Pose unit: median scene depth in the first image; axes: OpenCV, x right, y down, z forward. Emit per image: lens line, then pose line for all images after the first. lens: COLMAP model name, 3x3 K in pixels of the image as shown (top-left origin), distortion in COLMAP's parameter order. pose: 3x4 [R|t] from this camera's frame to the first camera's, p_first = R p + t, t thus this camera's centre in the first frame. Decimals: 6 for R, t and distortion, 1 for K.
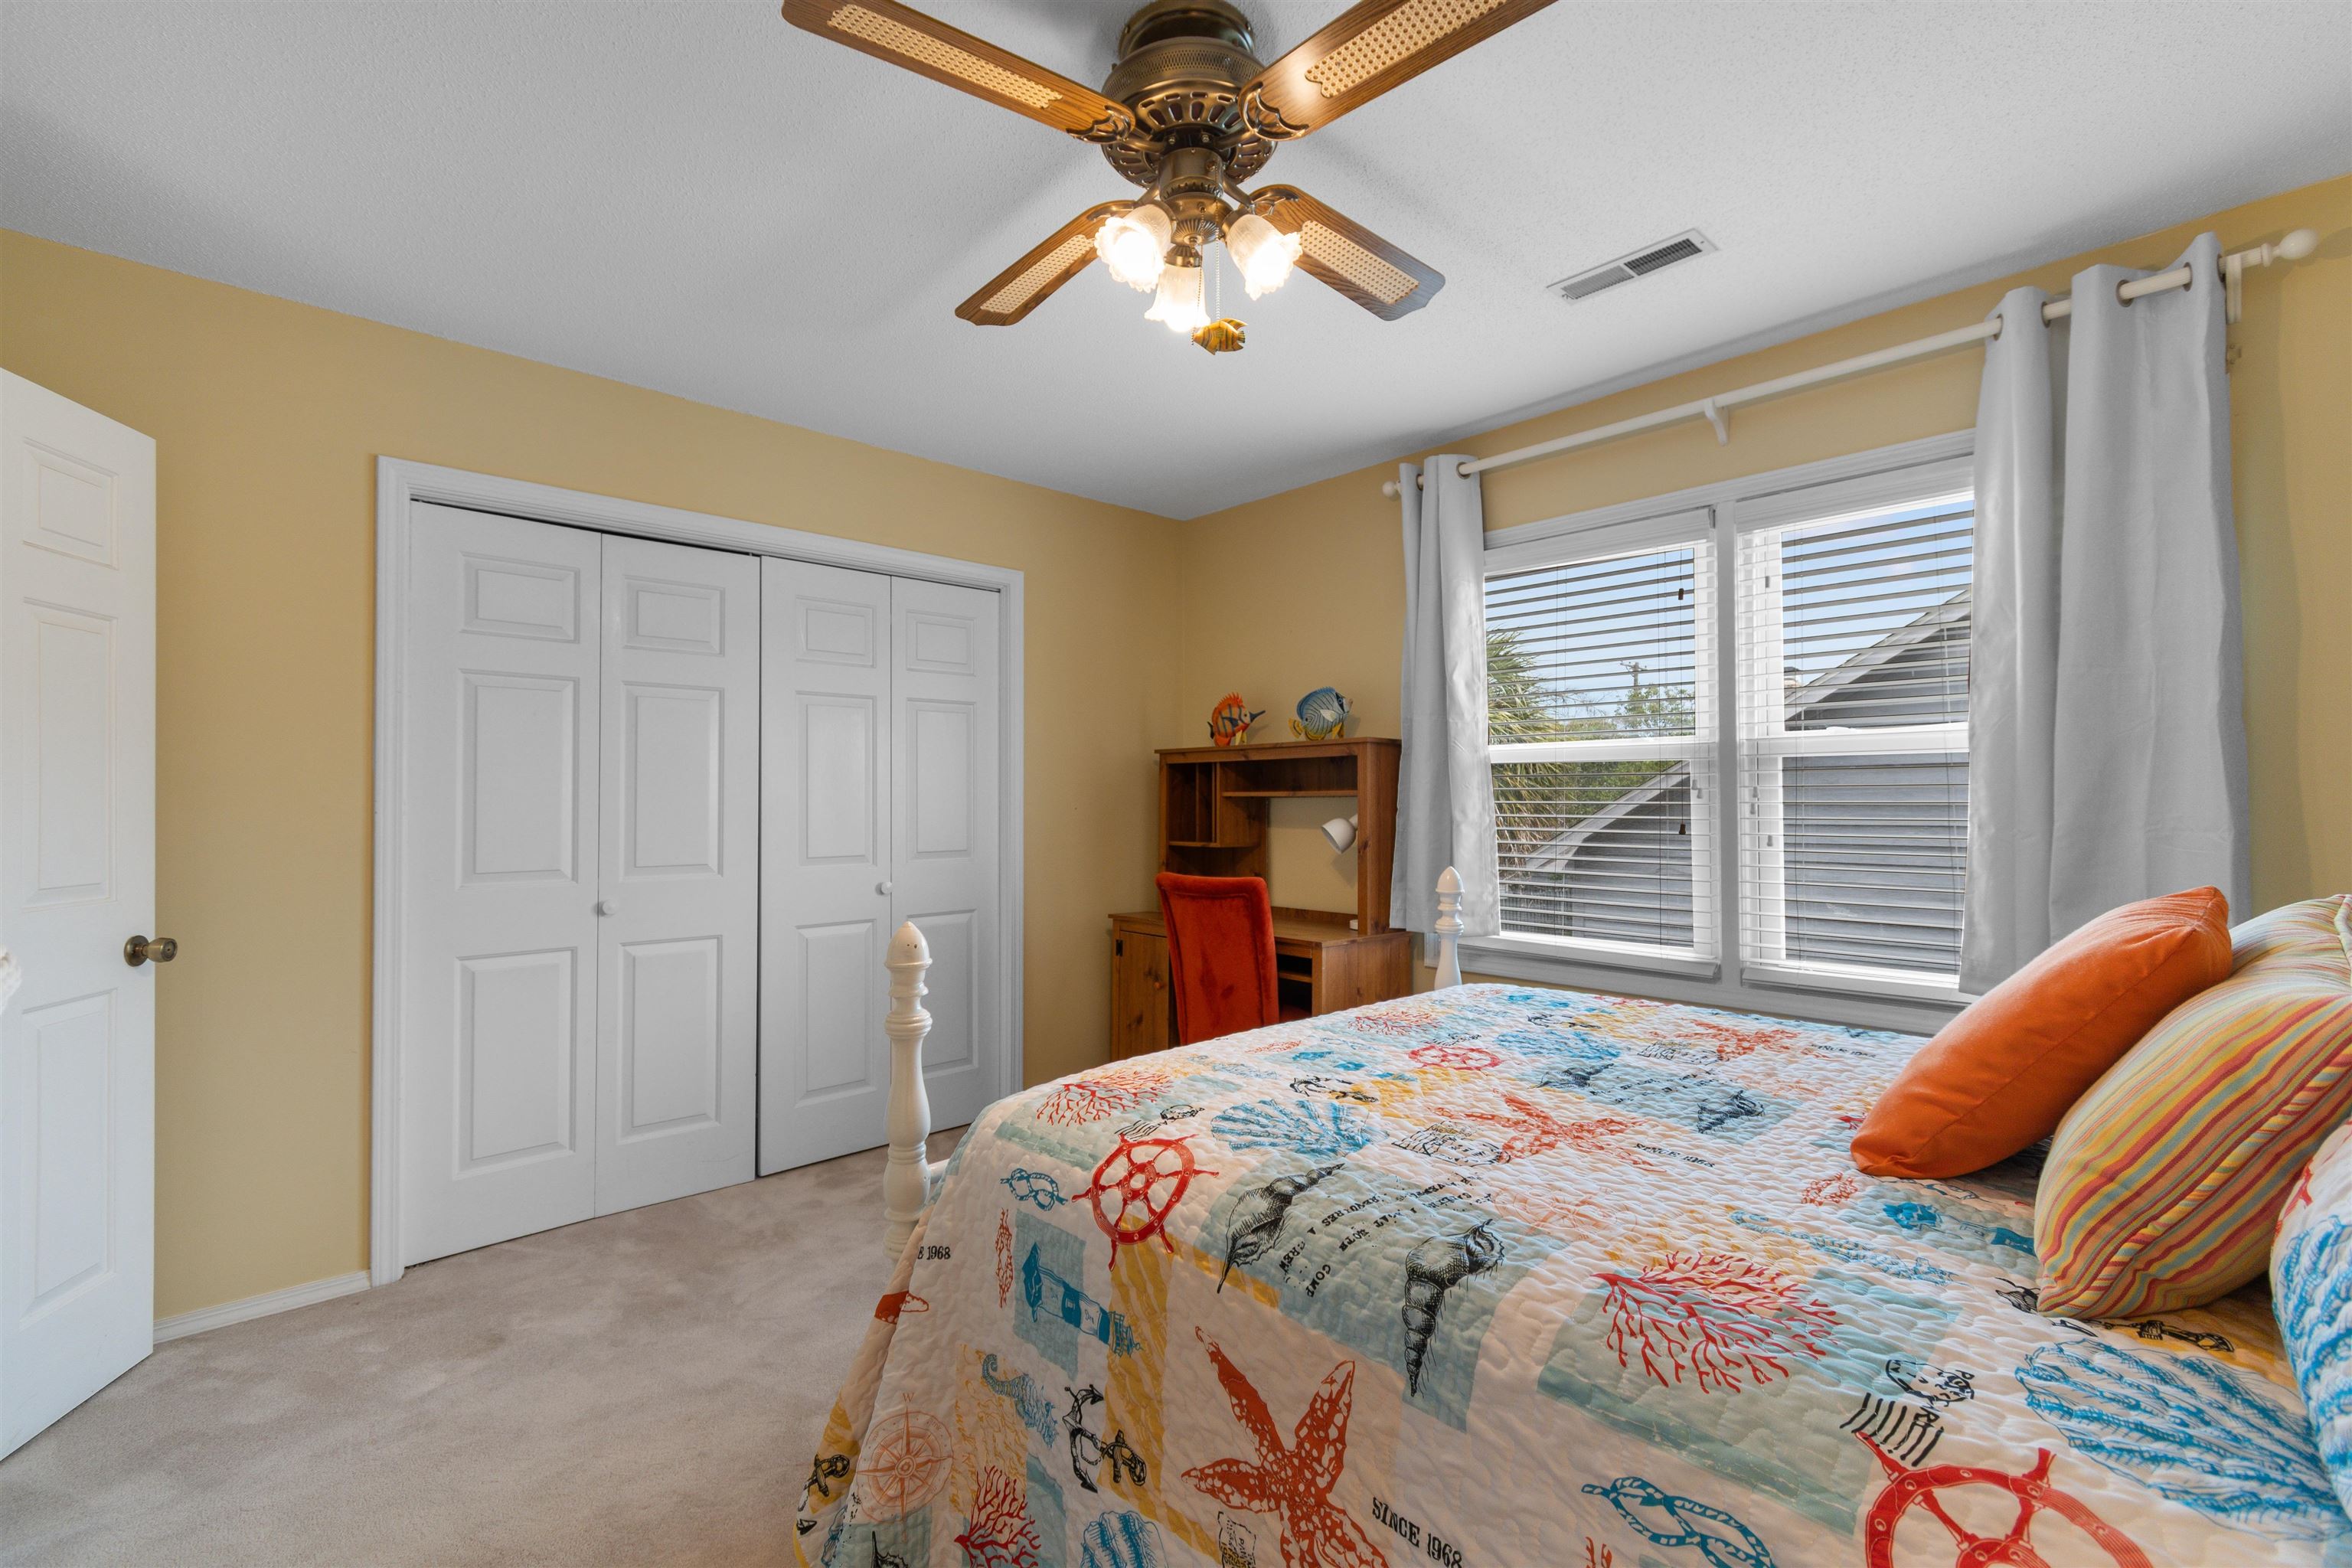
lens RADIAL K [[1038.0, 0, 1182.2], [0, 1038.0, 797.0], [0, 0, 1]] dist [0.001341, -0.000232]
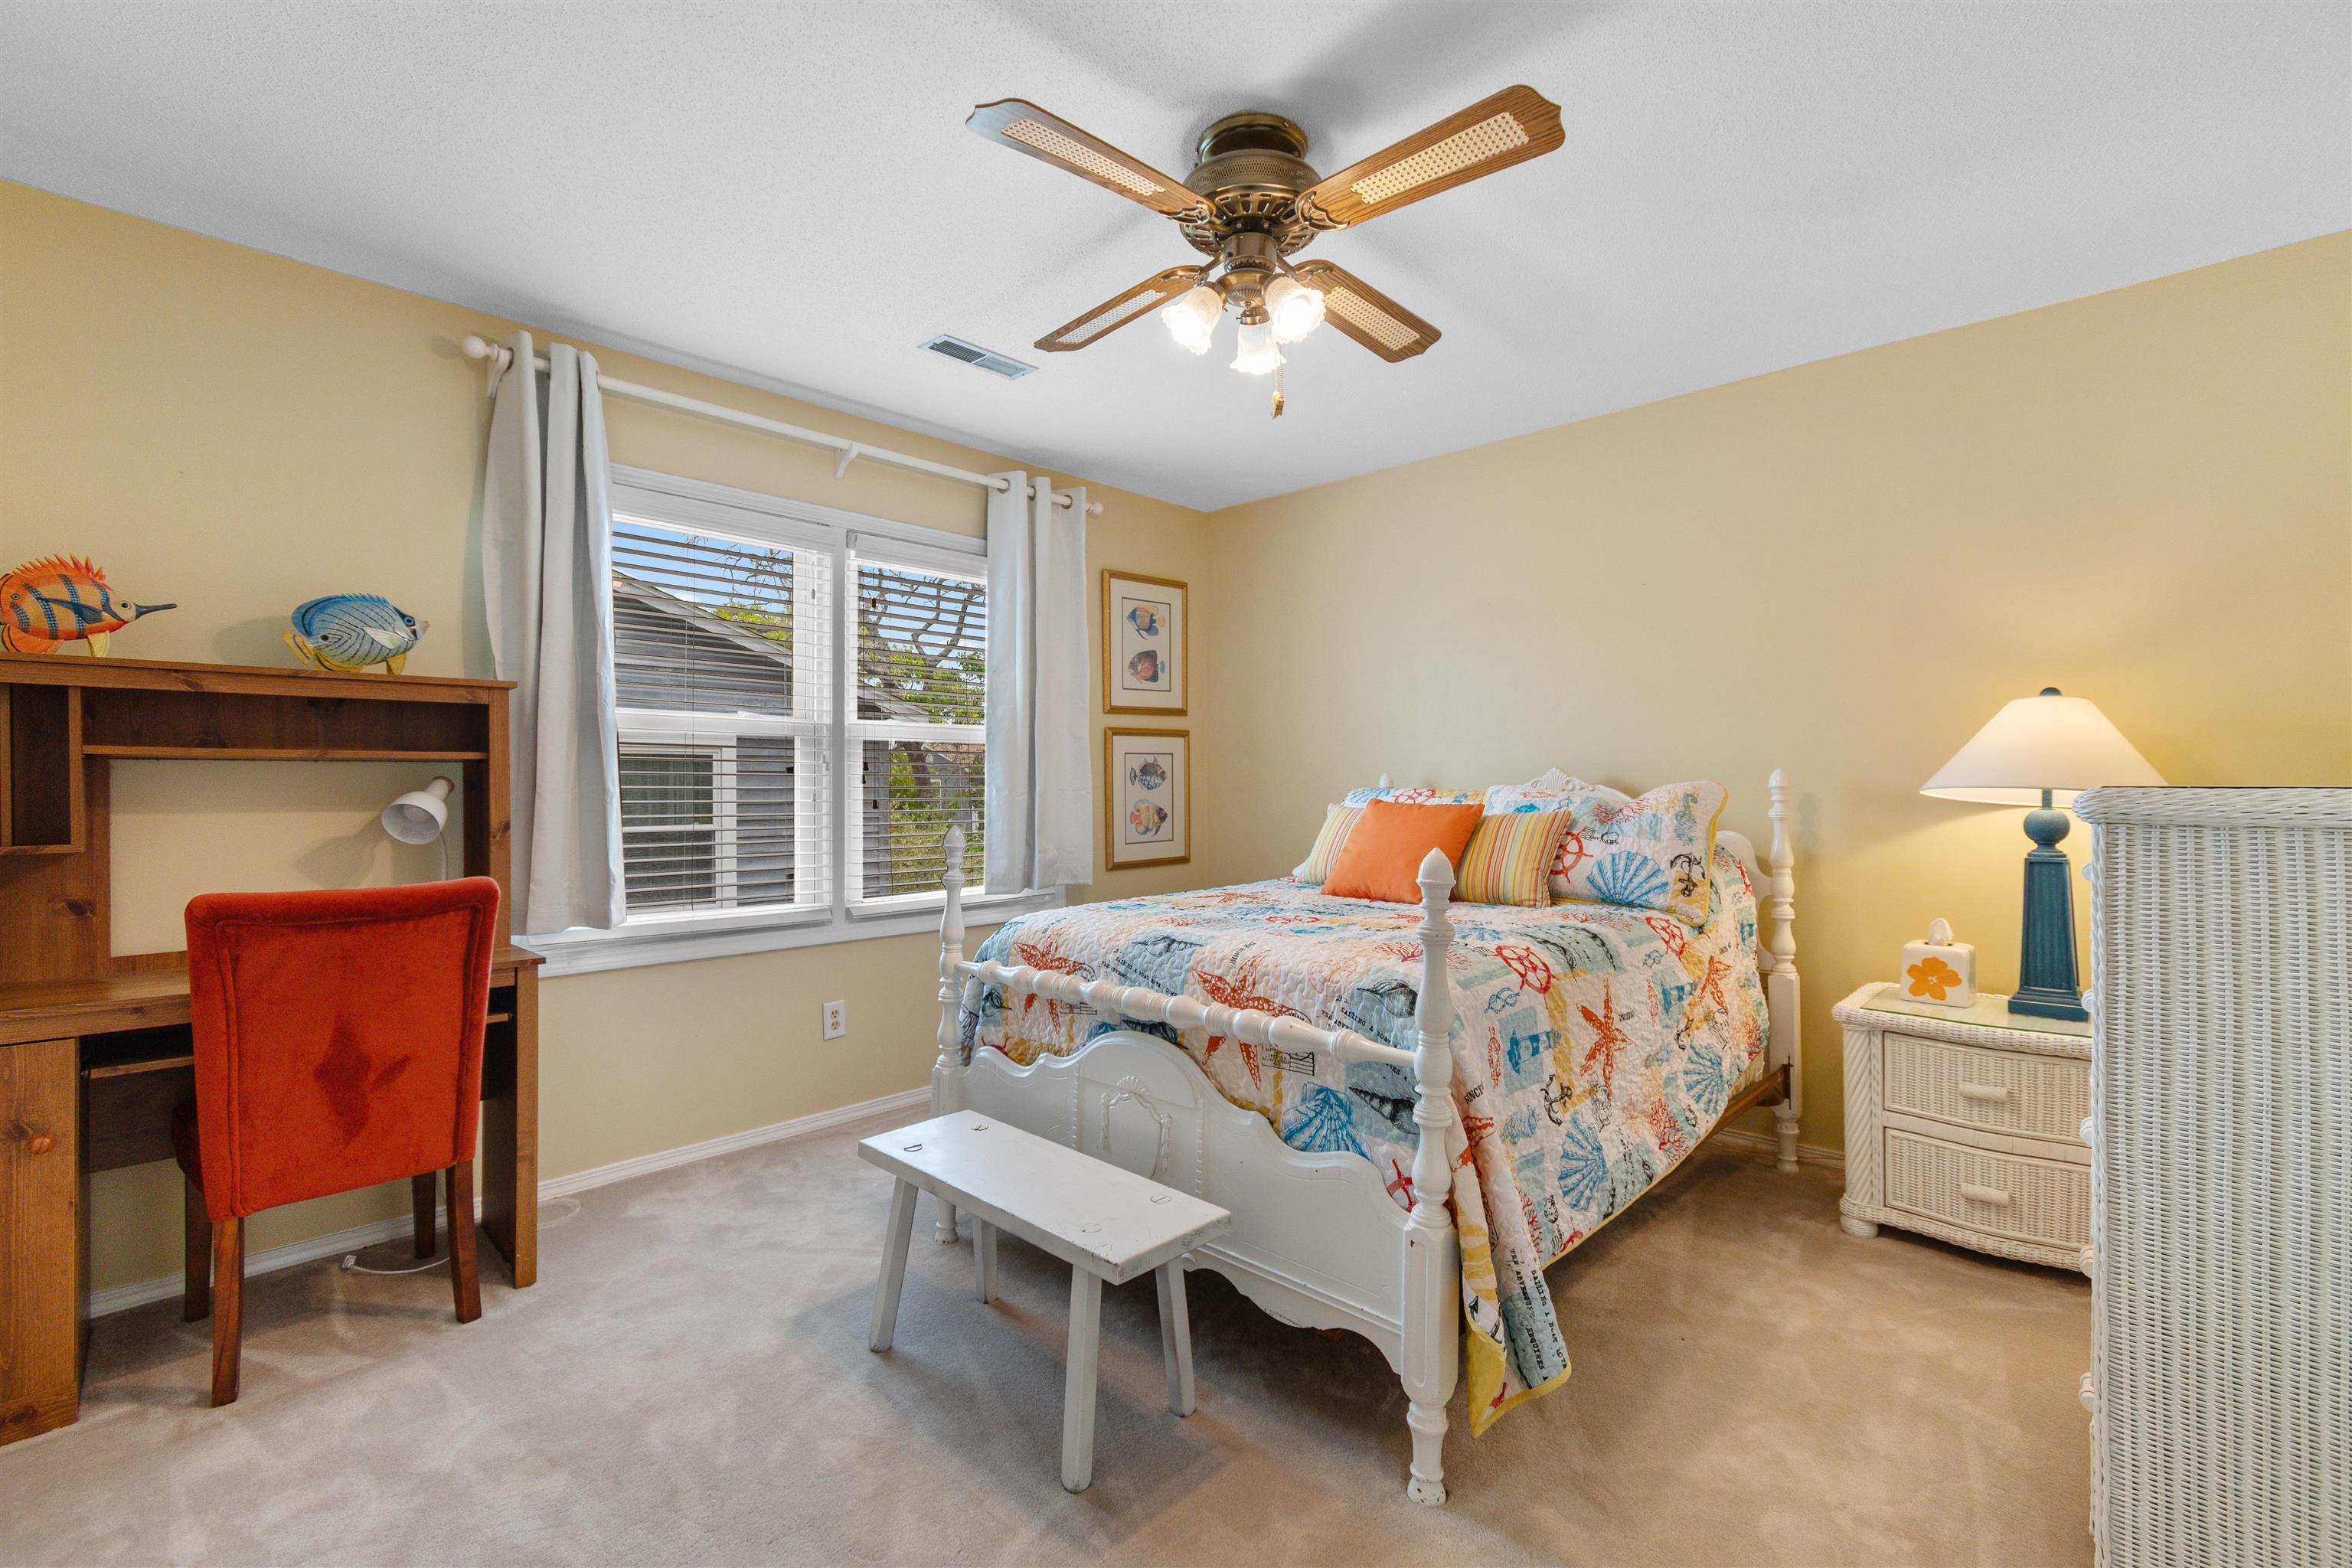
lens RADIAL K [[1038.0, 0, 1182.2], [0, 1038.0, 797.0], [0, 0, 1]] dist [0.001341, -0.000232]
pose [[-0.061677, -0.003077, 0.998091, -0.713236], [0.001447, 0.999994, 0.003173, 0.028508], [-0.998095, 0.001640, -0.061673, 0.672828]]
